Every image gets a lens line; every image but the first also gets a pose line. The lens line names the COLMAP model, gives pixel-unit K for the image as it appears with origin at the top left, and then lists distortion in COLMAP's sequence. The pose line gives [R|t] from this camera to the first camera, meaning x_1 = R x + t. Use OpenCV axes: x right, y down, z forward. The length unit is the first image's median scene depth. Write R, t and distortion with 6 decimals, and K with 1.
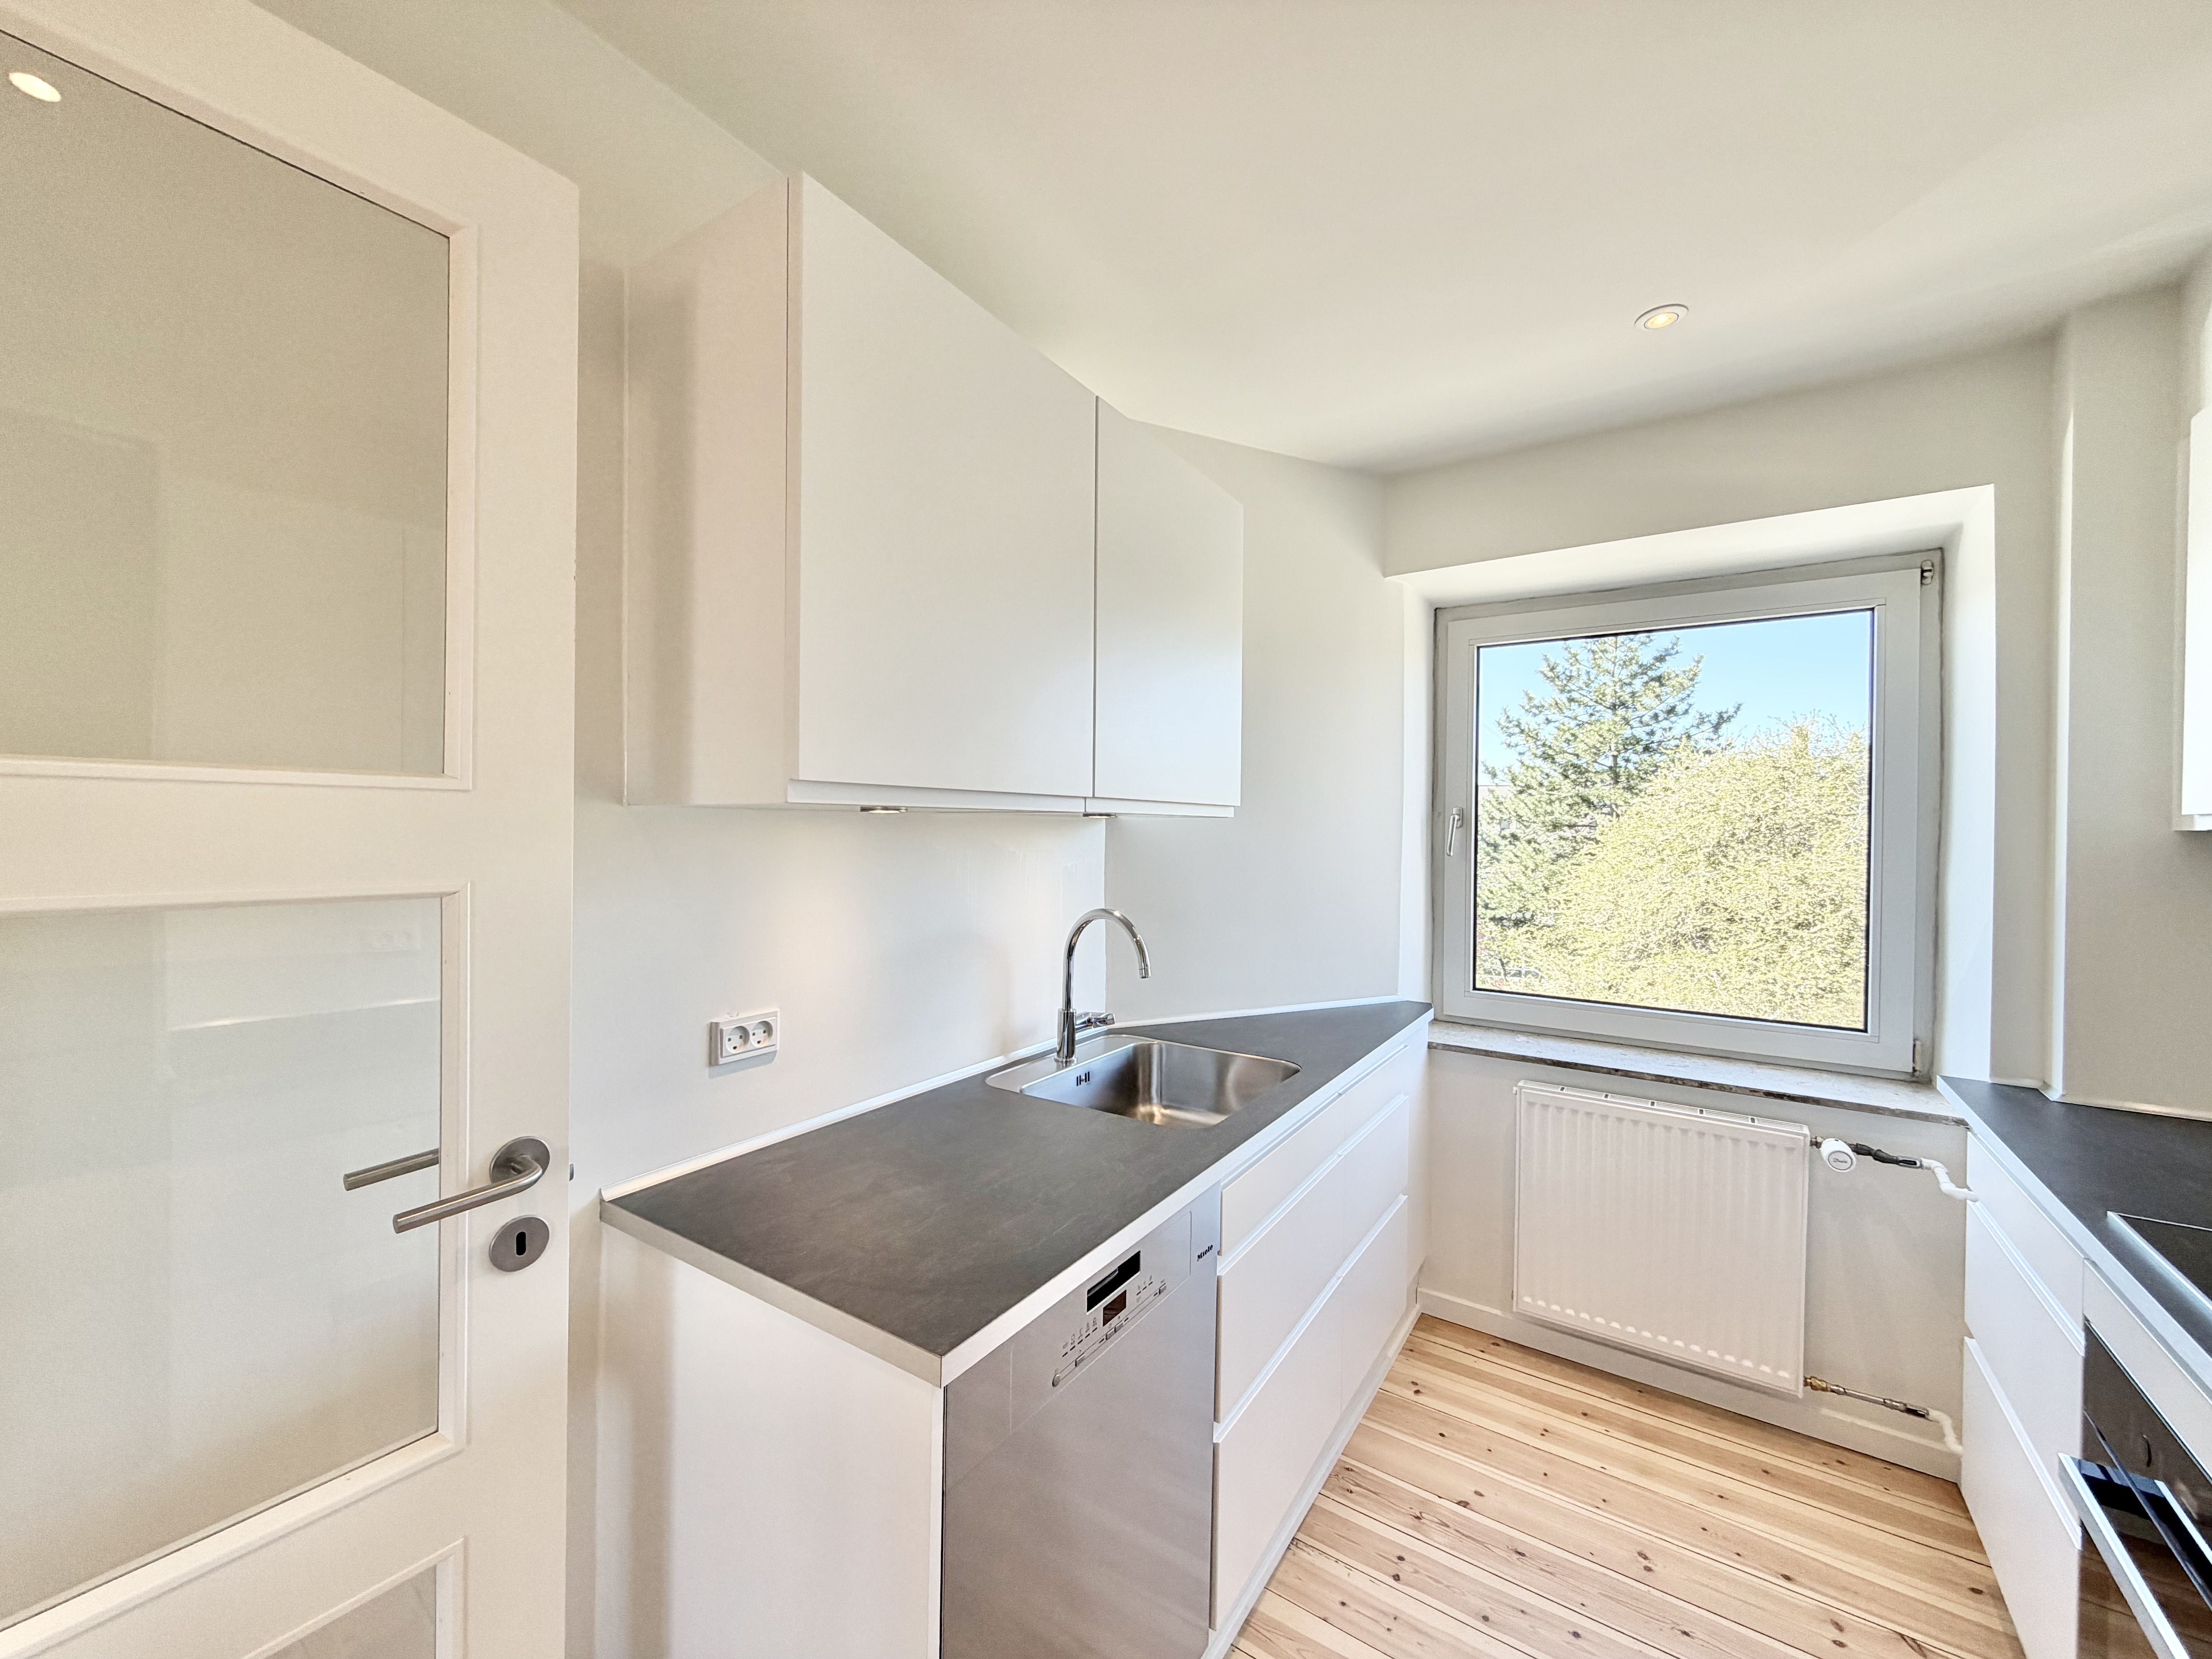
lens RADIAL K [[876.9, 0, 1090.4], [0, 876.9, 826.7], [0, 0, 1]] dist [-0.005483, 0.000876]
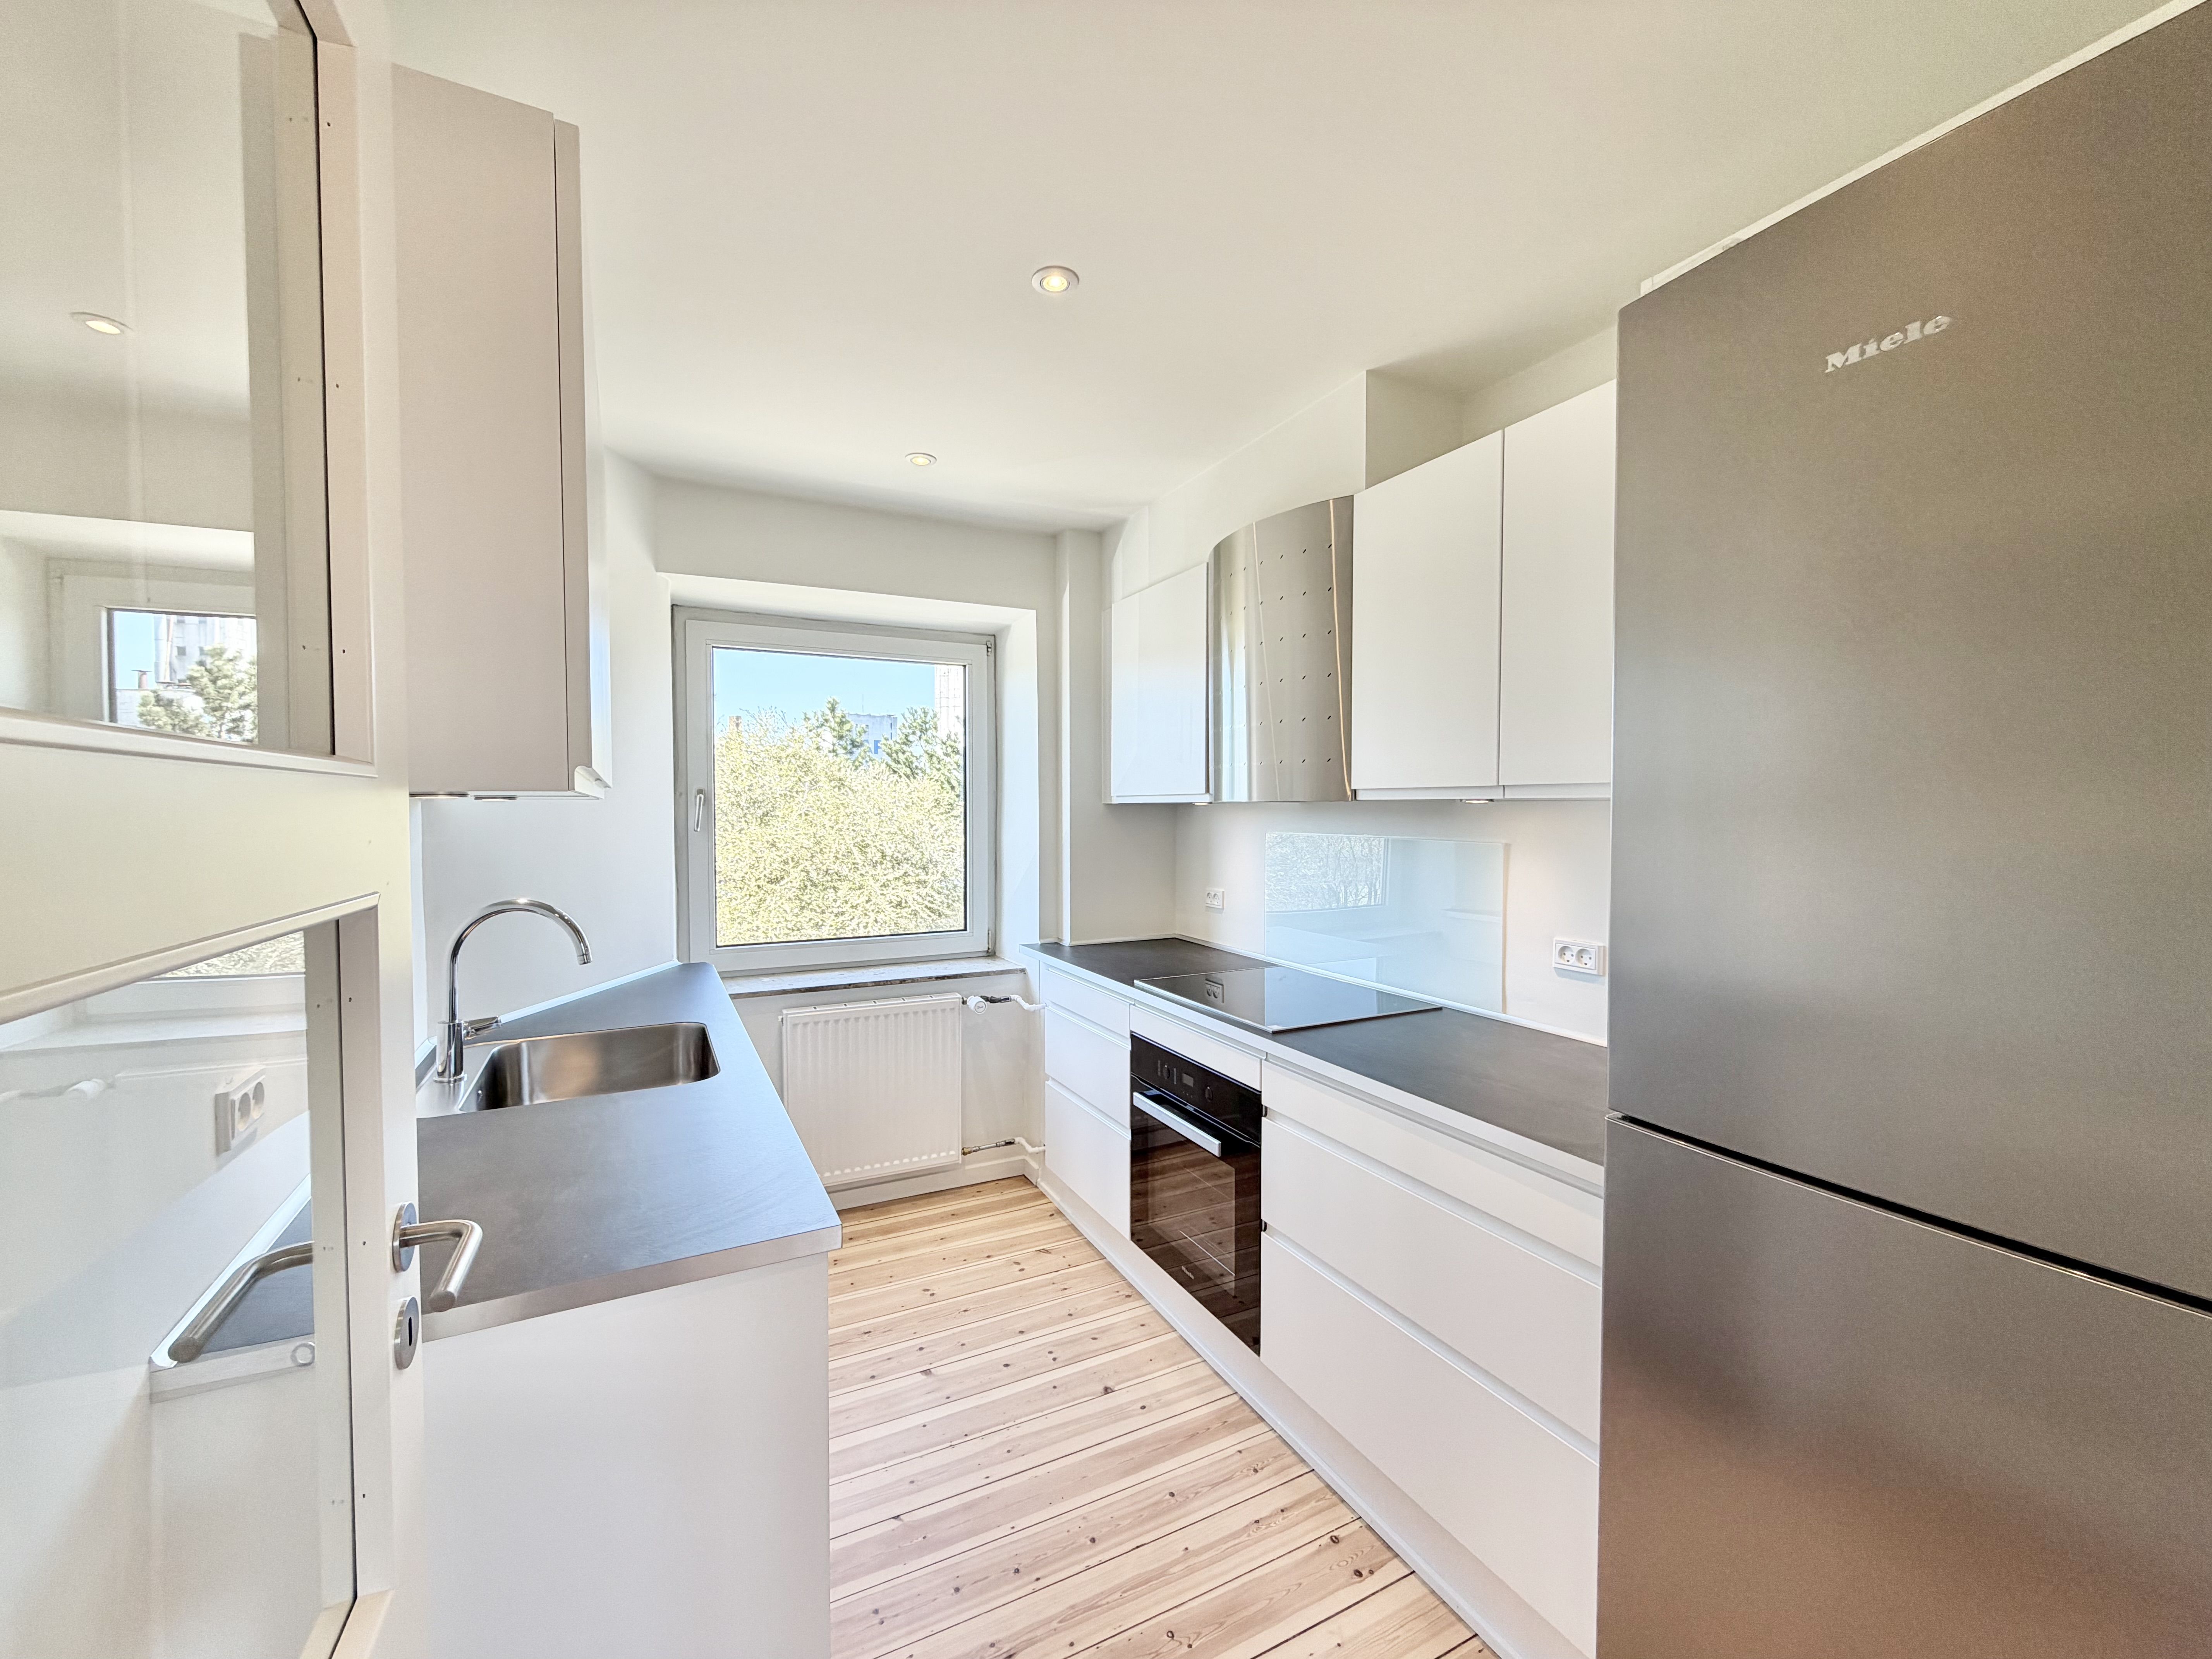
lens RADIAL K [[876.9, 0, 1097.1], [0, 876.9, 824.1], [0, 0, 1]] dist [-0.005483, 0.000876]
pose [[0.481524, -0.030359, 0.875907, -0.442850], [0.007761, 0.999508, 0.030376, -0.007672], [-0.876399, -0.007829, 0.481523, 0.020225]]
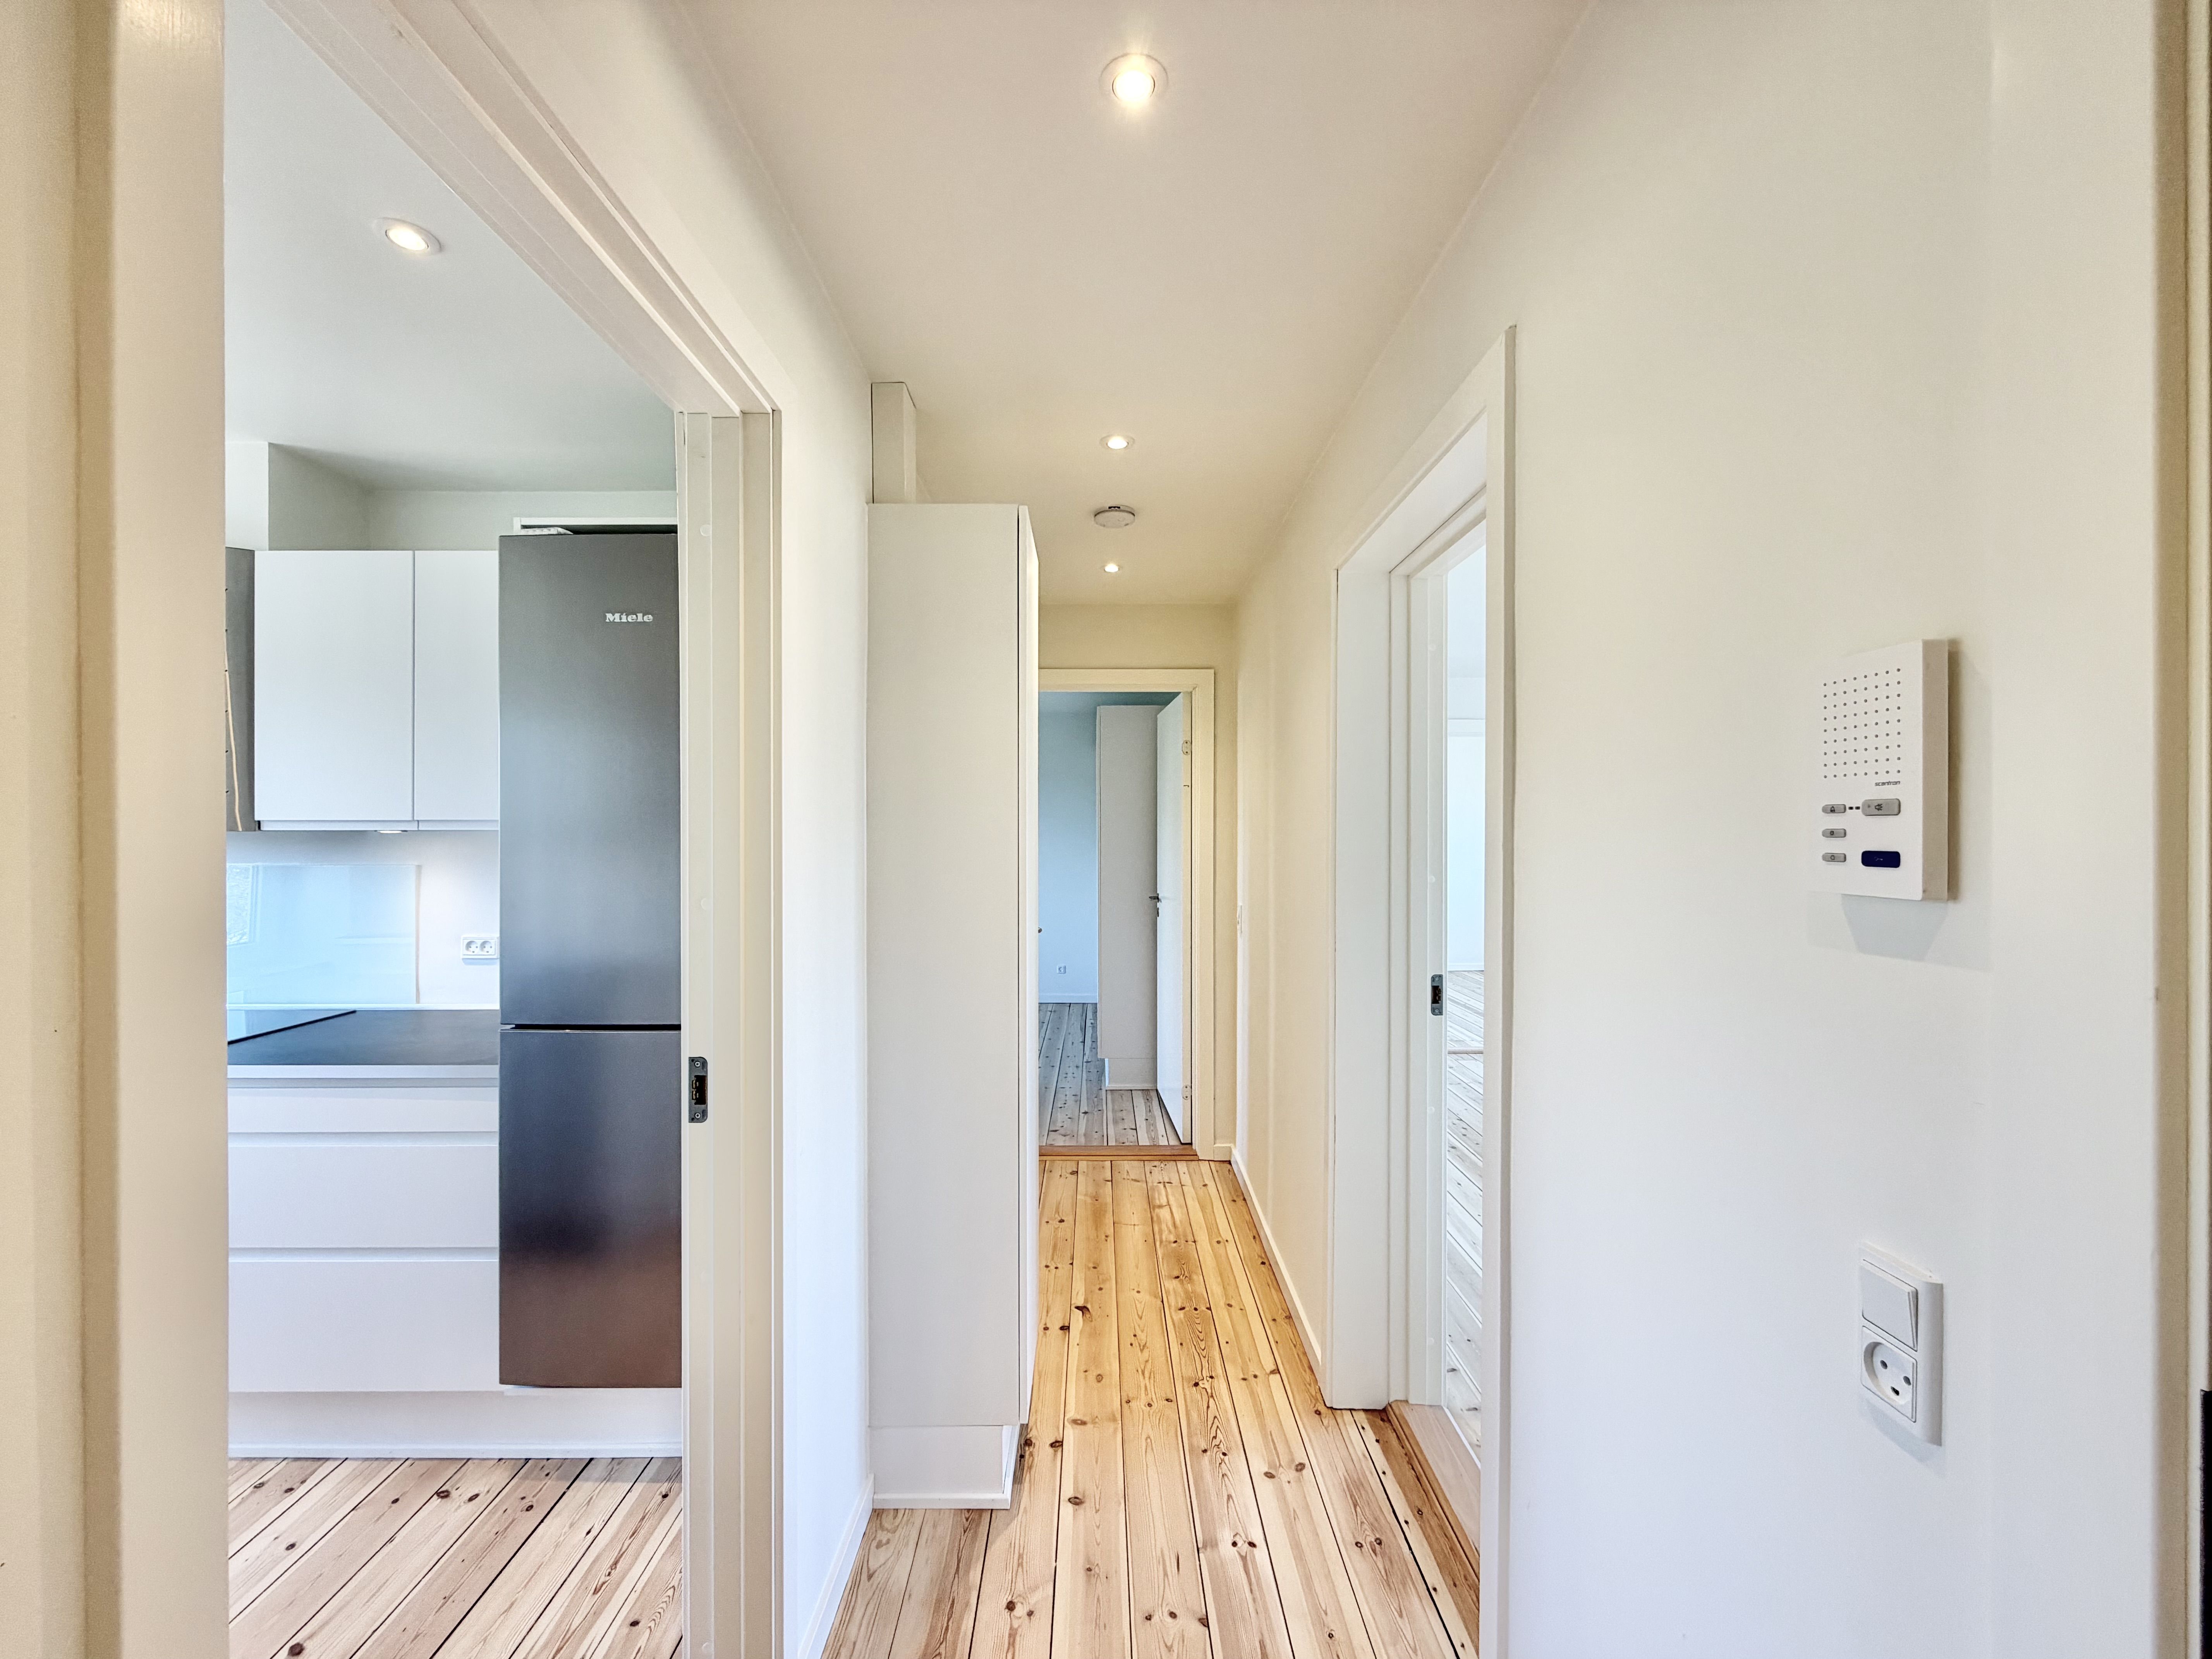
lens RADIAL K [[876.9, 0, 1110.2], [0, 876.9, 839.0], [0, 0, 1]] dist [-0.005483, 0.000876]
pose [[-0.579419, -0.016697, 0.814859, -0.900997], [-0.006068, 0.999851, 0.016173, -0.014912], [-0.815007, 0.004426, -0.579434, 0.010244]]
